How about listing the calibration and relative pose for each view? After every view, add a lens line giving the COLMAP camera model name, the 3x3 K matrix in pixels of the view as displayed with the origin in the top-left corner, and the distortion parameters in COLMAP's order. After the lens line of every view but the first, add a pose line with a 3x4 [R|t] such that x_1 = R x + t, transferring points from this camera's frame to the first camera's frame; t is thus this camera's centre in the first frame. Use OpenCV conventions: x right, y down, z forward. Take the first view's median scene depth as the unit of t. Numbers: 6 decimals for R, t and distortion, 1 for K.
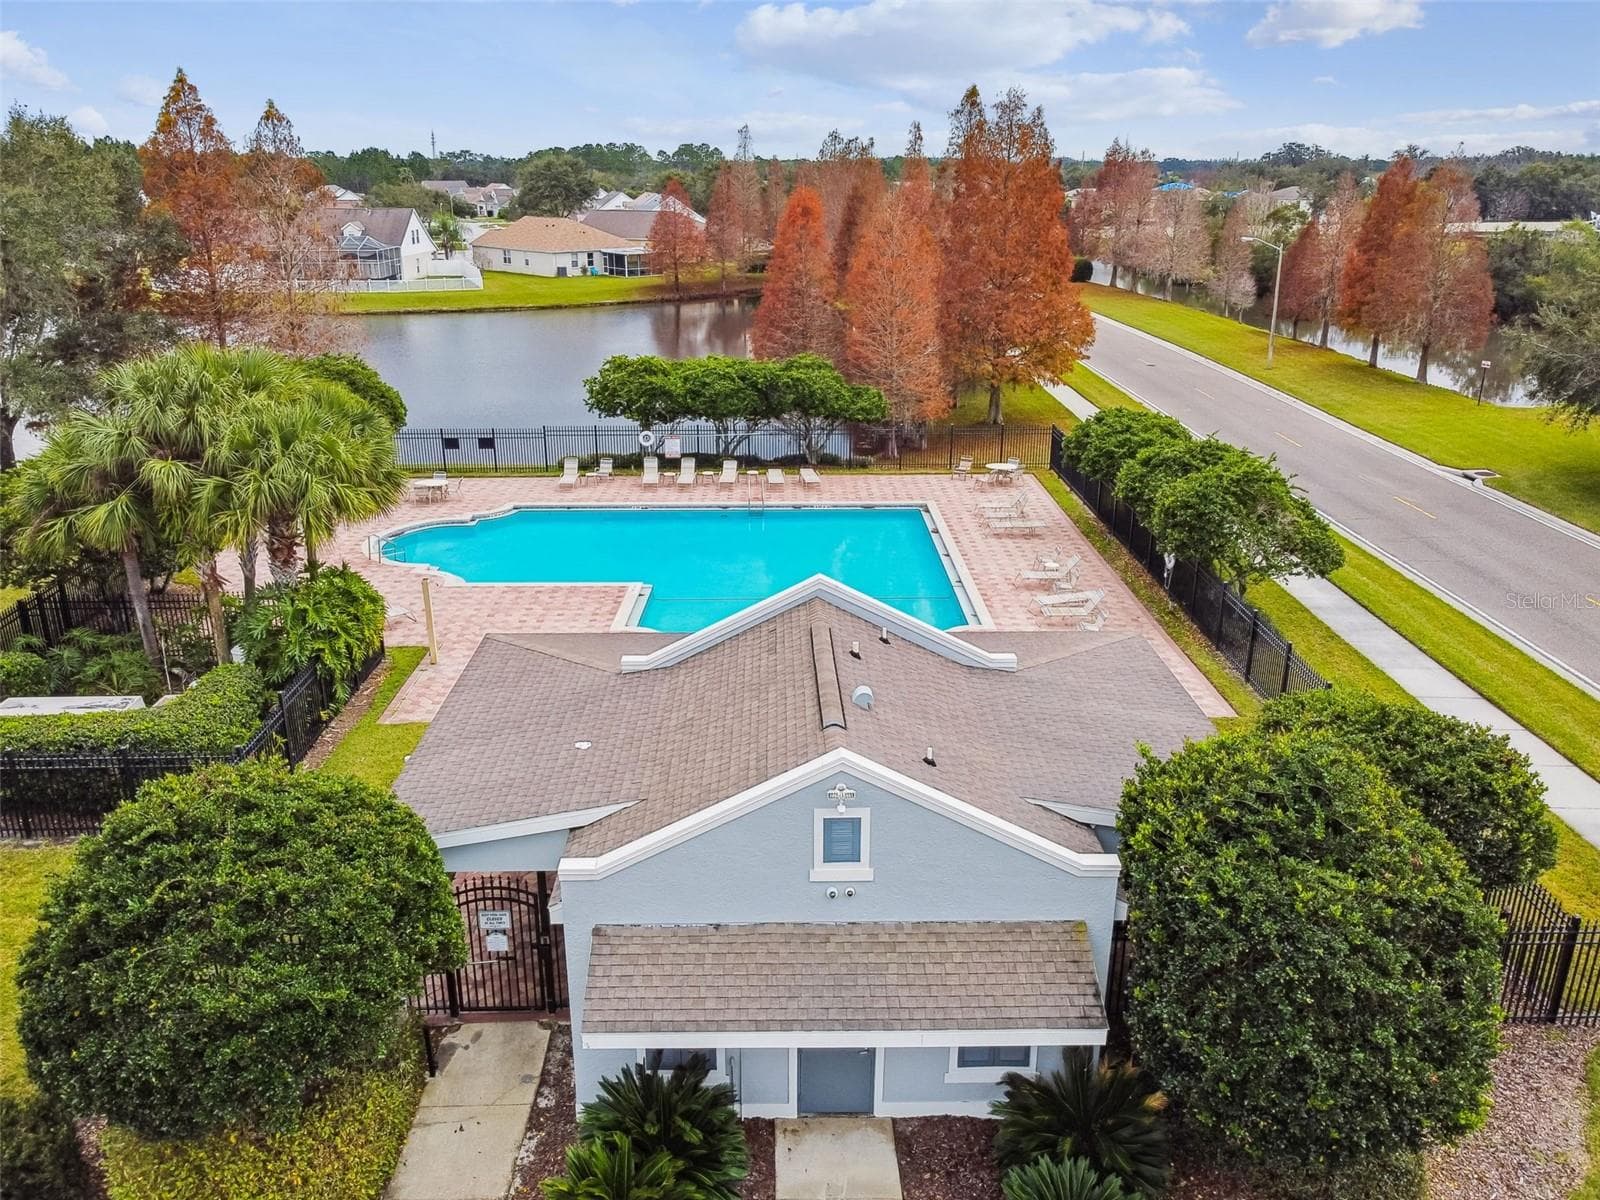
lens RADIAL K [[1241.2, 0, 800.0], [0, 1241.2, 600.0], [0, 0, 1]] dist [0.074957, -0.074596]
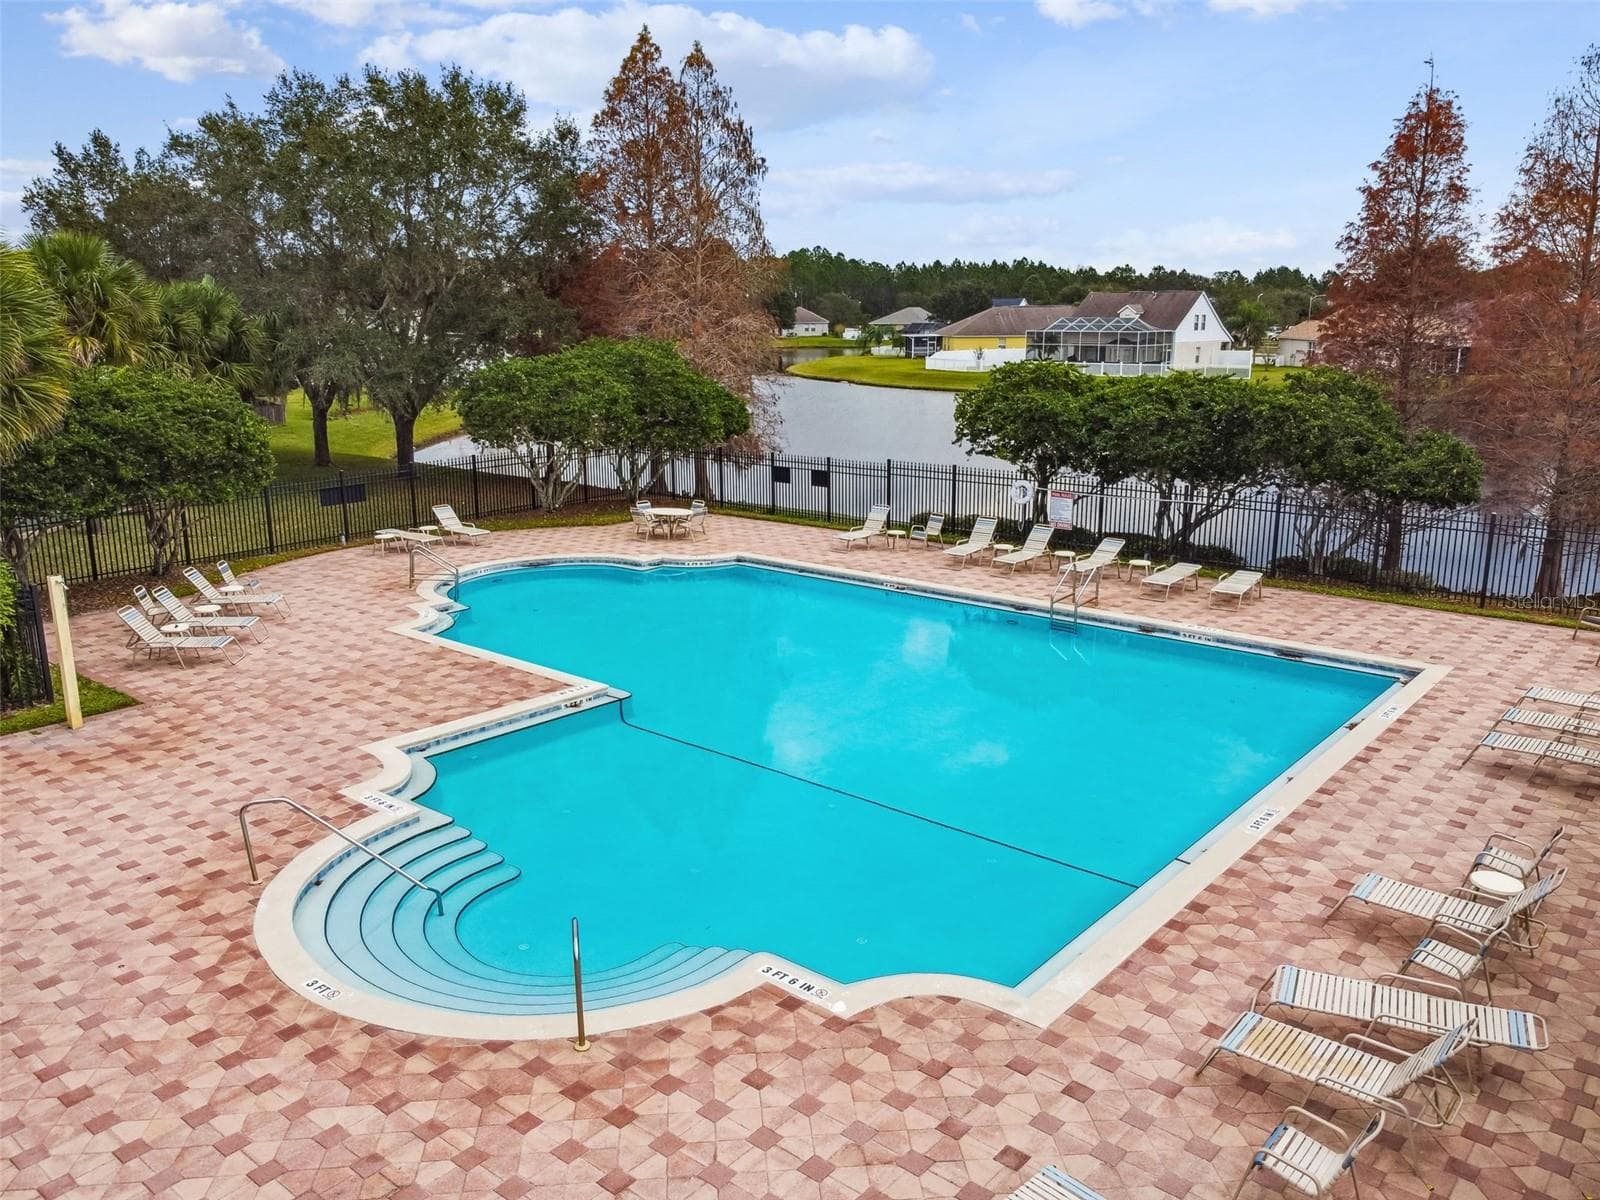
lens RADIAL K [[1241.2, 0, 800.0], [0, 1241.2, 600.0], [0, 0, 1]] dist [0.074957, -0.074596]
pose [[0.756353, 0.148743, -0.637029, 0.196166], [-0.213746, 0.976549, -0.025764, -0.039169], [0.618258, 0.155649, 0.770409, 0.472868]]
